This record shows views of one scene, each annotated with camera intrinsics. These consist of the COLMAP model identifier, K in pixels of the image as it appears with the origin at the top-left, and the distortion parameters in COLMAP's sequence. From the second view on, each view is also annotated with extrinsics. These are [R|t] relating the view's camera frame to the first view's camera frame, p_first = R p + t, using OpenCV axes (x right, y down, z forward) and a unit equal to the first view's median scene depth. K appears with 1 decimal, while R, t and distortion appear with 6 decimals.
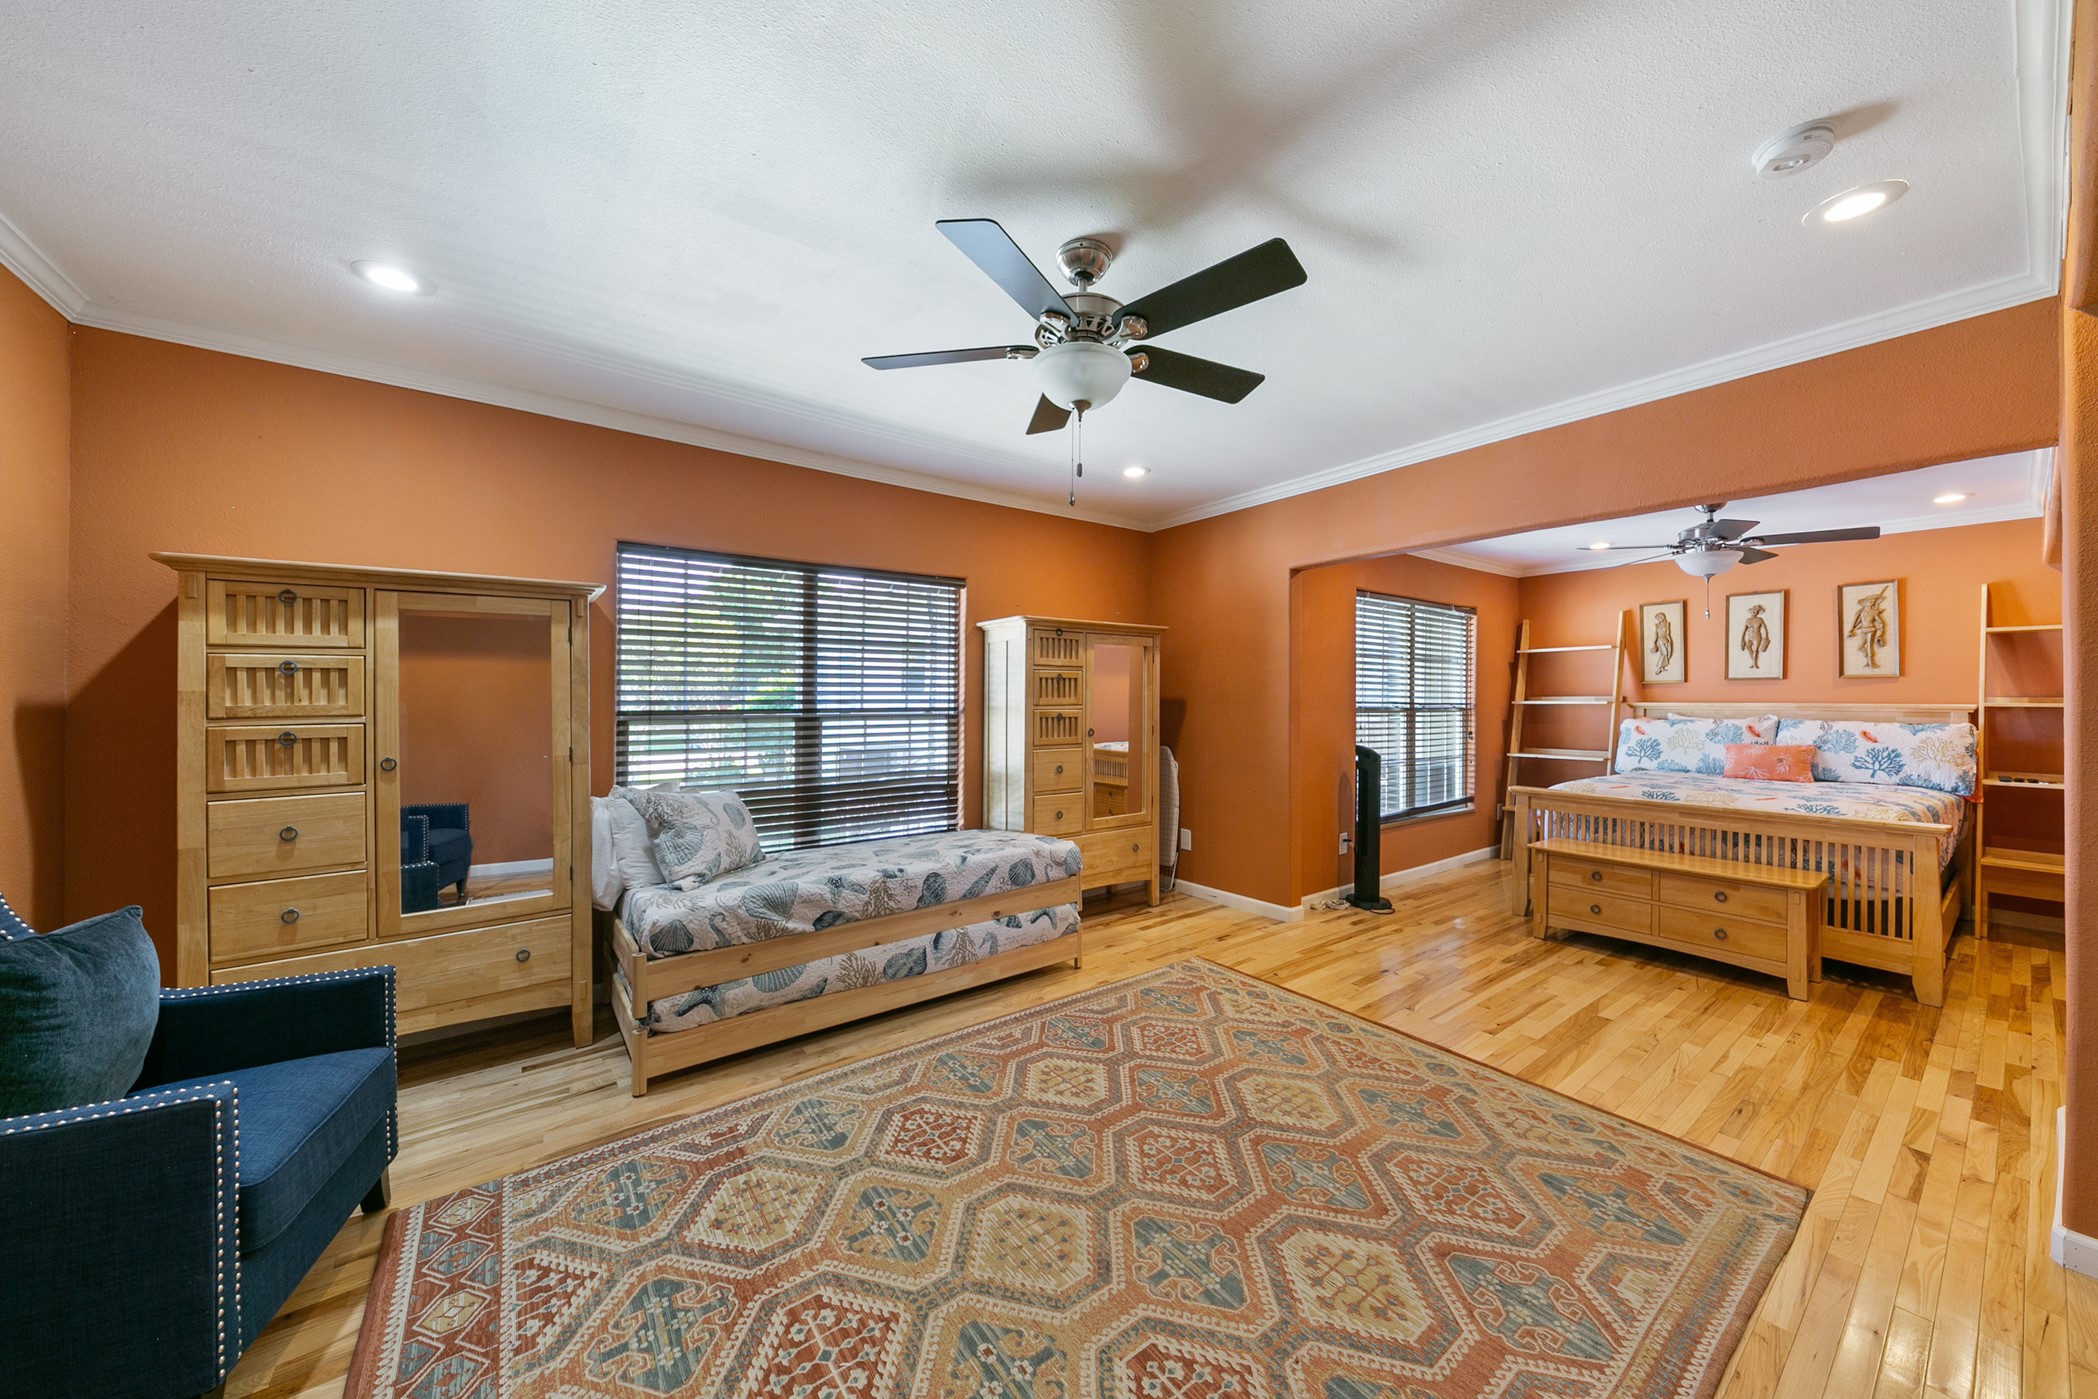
lens RADIAL K [[732.6, 0, 1070.5], [0, 732.6, 708.6], [0, 0, 1]] dist [-0.000908, -0.000550]
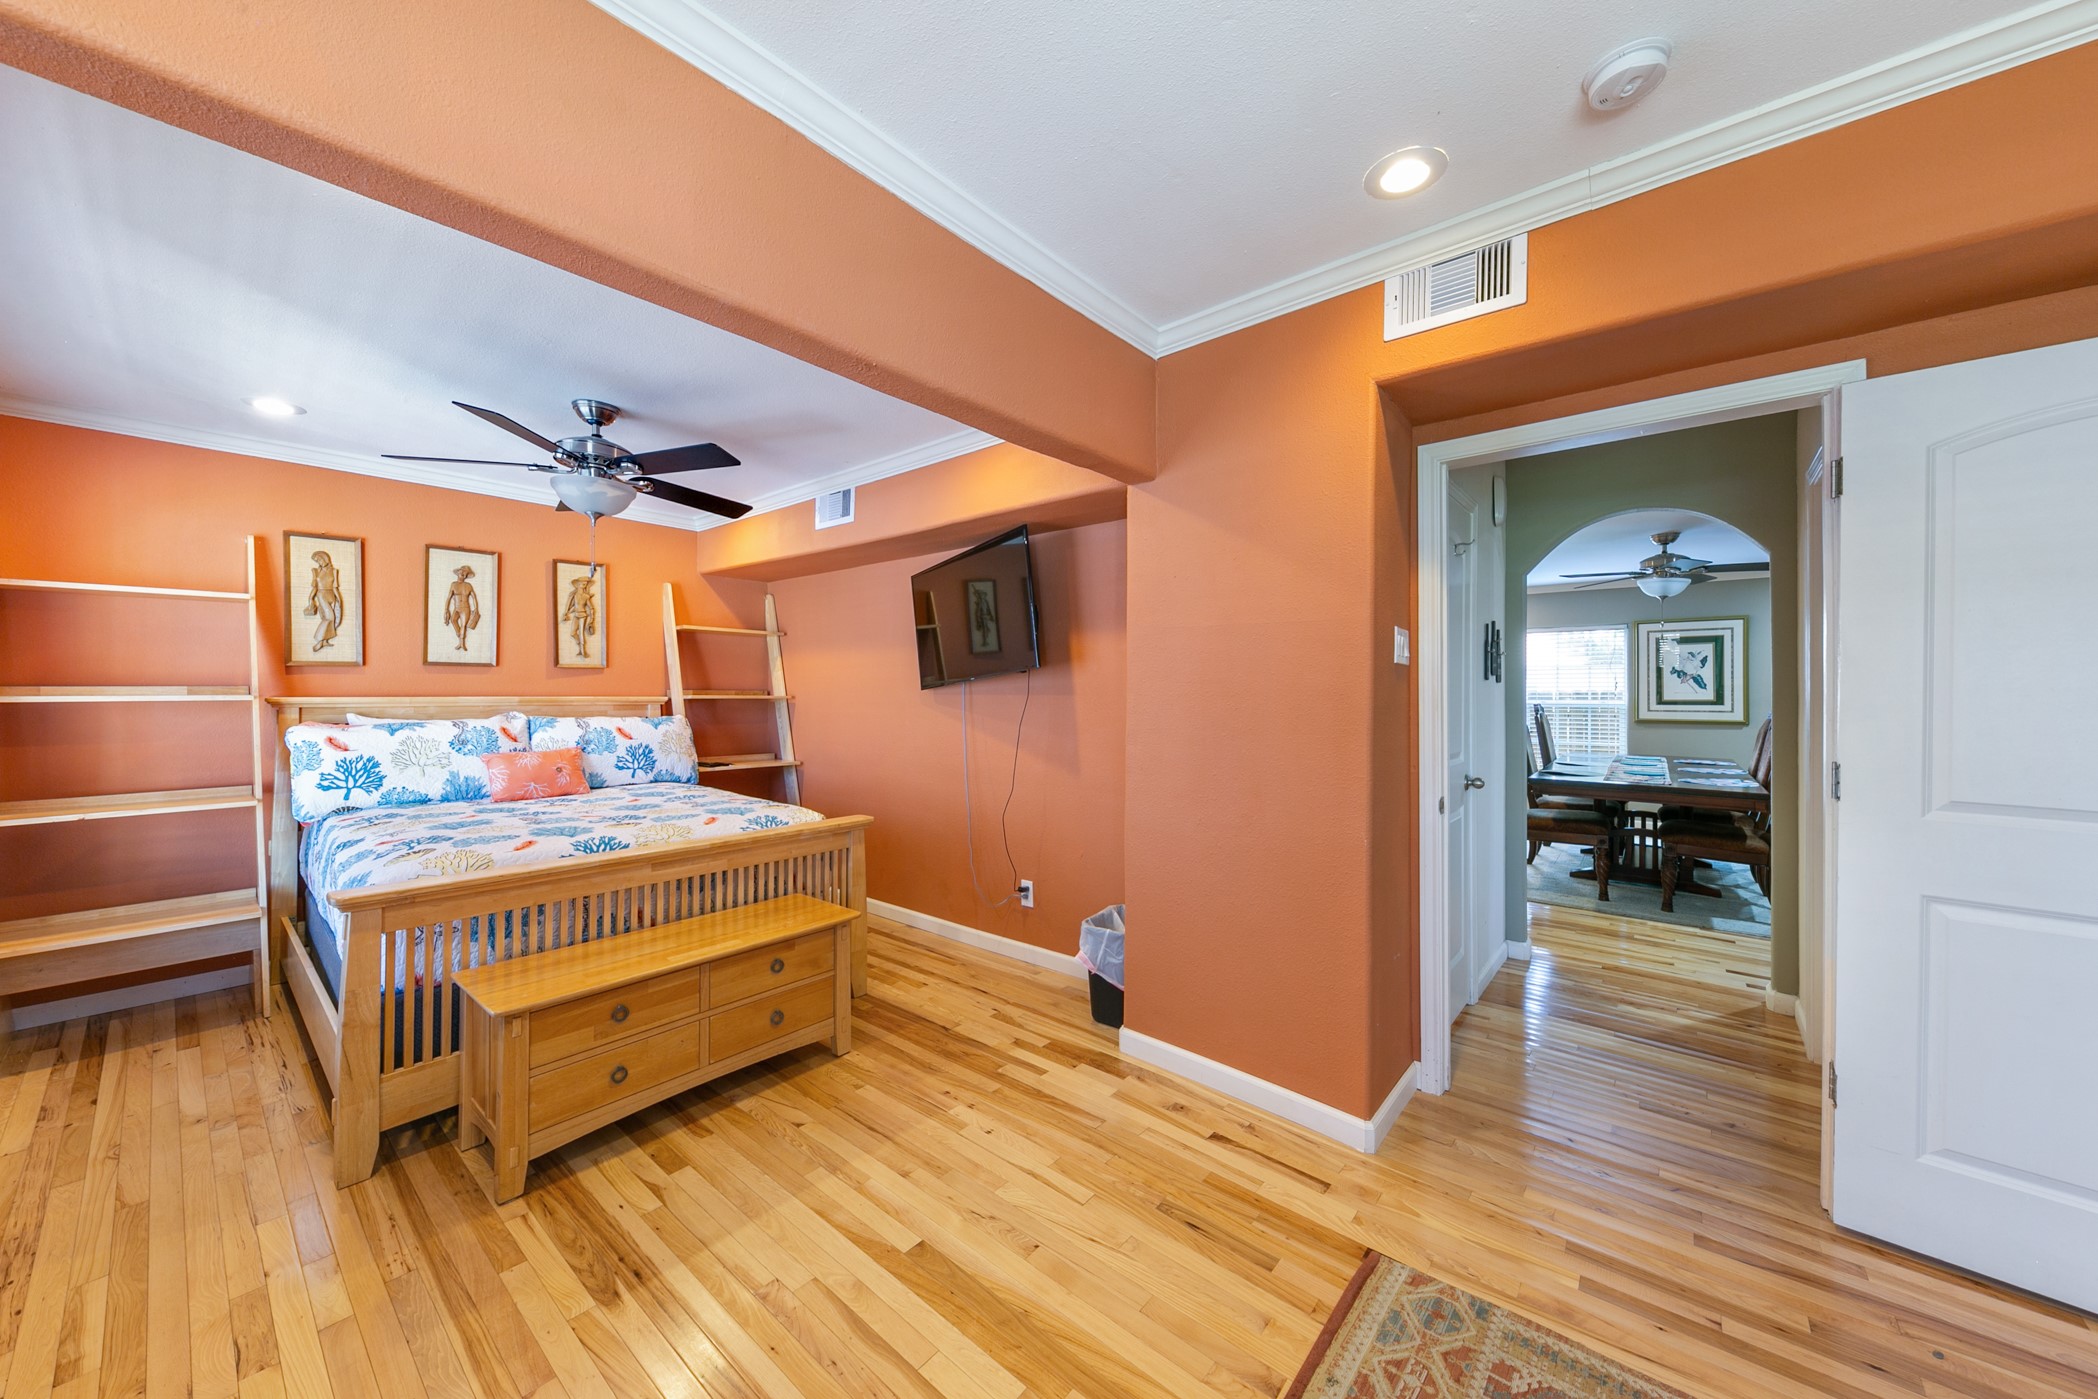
lens RADIAL K [[732.6, 0, 1038.4], [0, 732.6, 696.9], [0, 0, 1]] dist [-0.000908, -0.000550]
pose [[-0.201888, -0.008056, 0.979375, 0.137782], [0.010934, 0.999885, 0.010478, -0.014720], [-0.979348, 0.012823, -0.201777, 0.941267]]
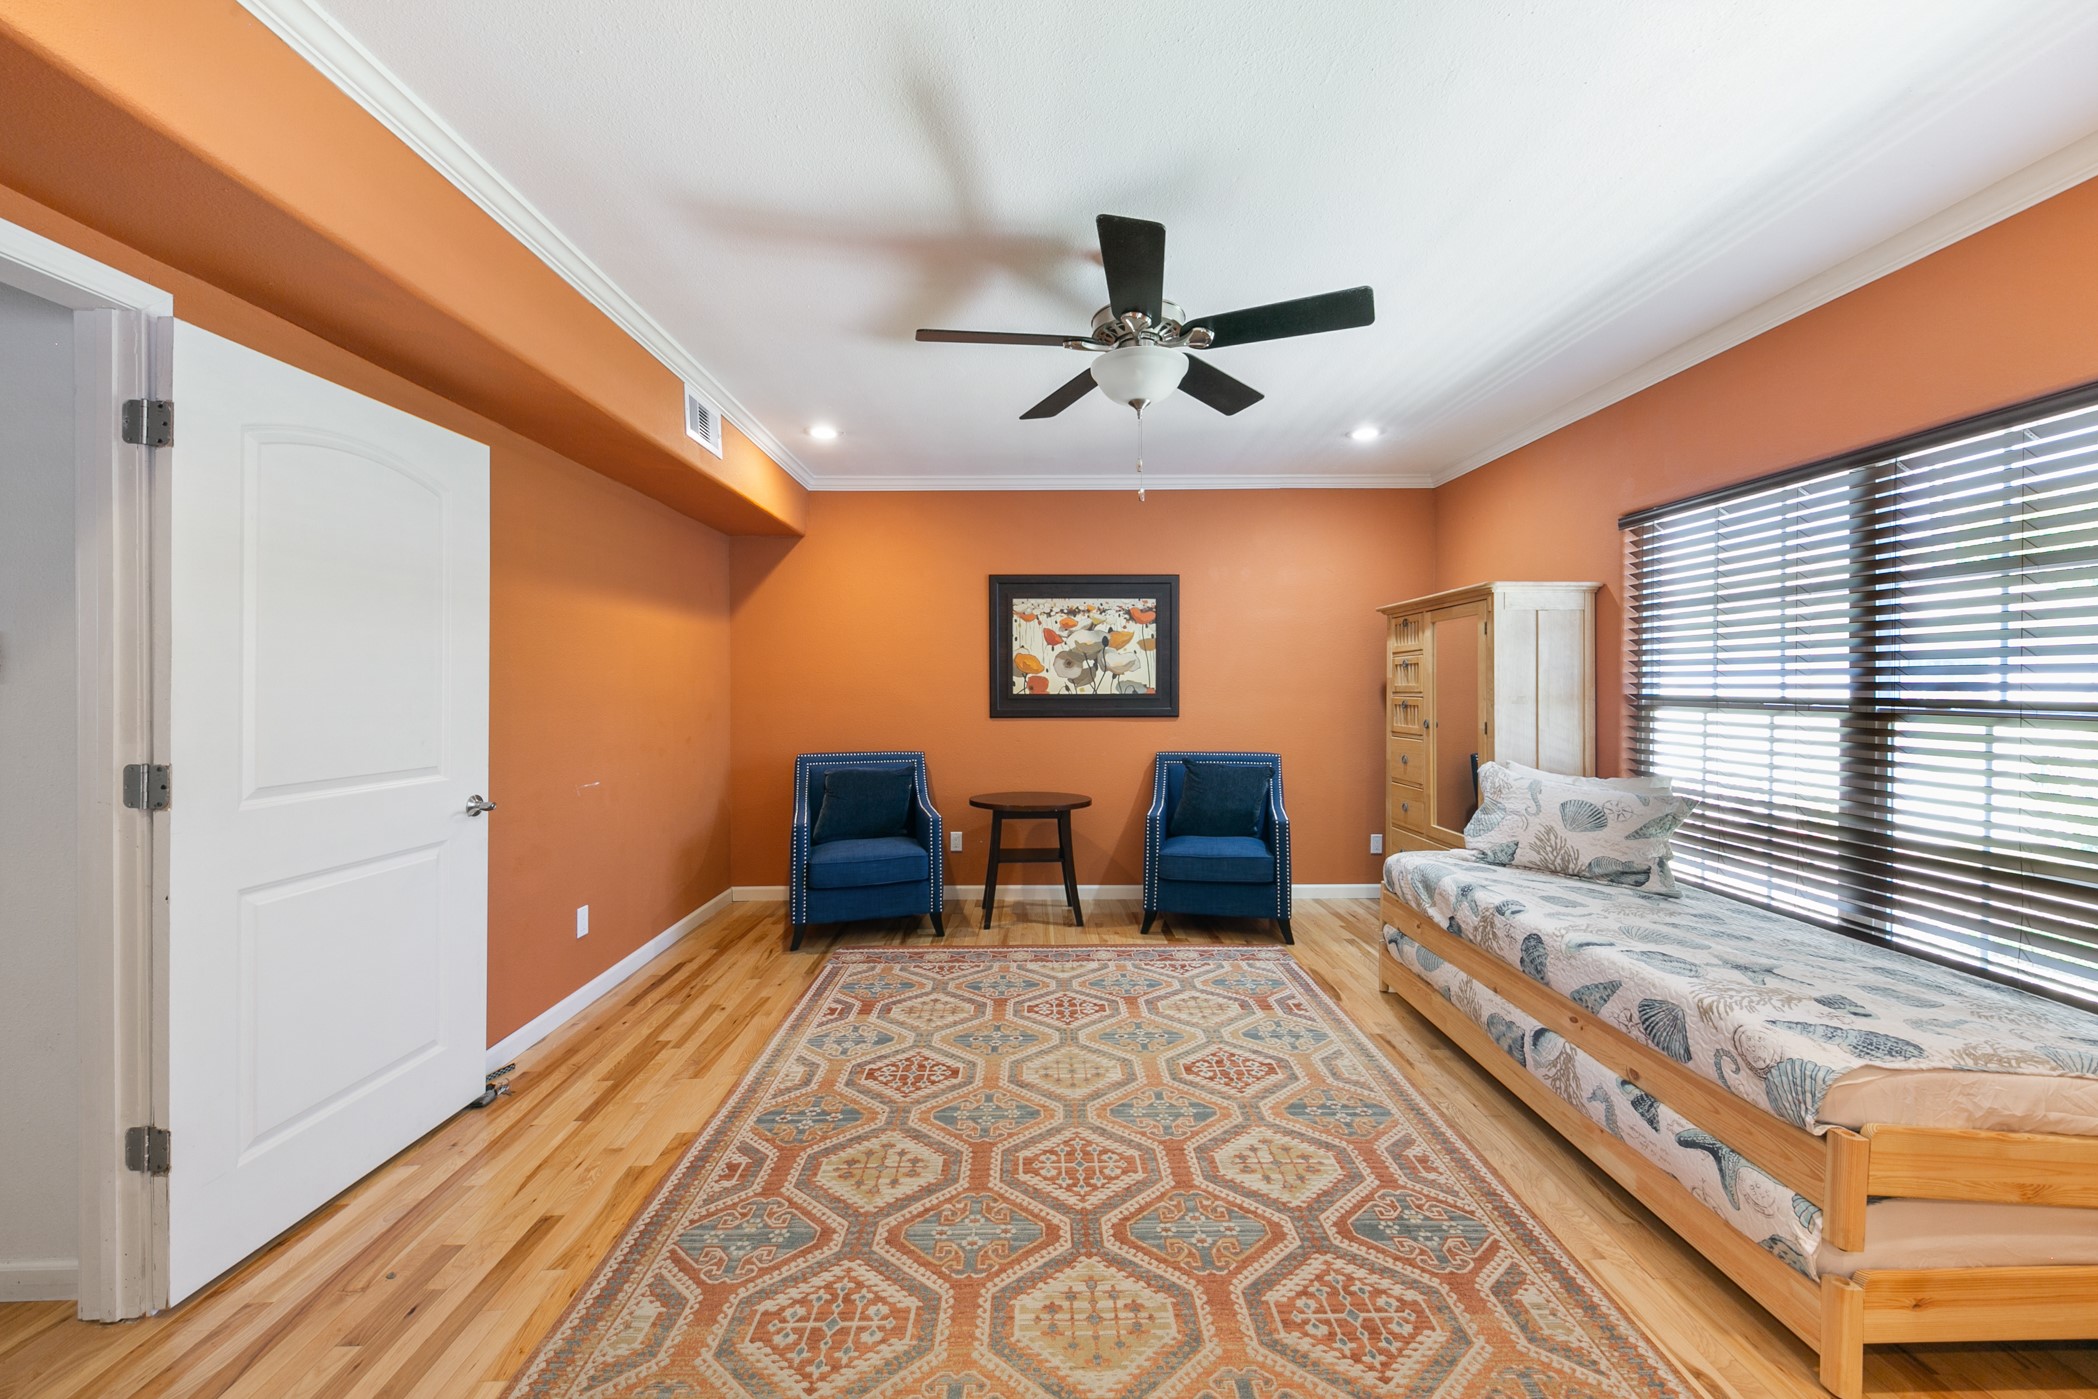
lens RADIAL K [[784.3, 0, 1057.1], [0, 784.3, 679.7], [0, 0, 1]] dist [-0.003659, -0.000227]
pose [[-0.594920, 0.002598, -0.803781, 0.619702], [-0.010119, 0.999891, 0.010722, -0.016725], [0.803721, 0.014512, -0.594829, 0.990584]]
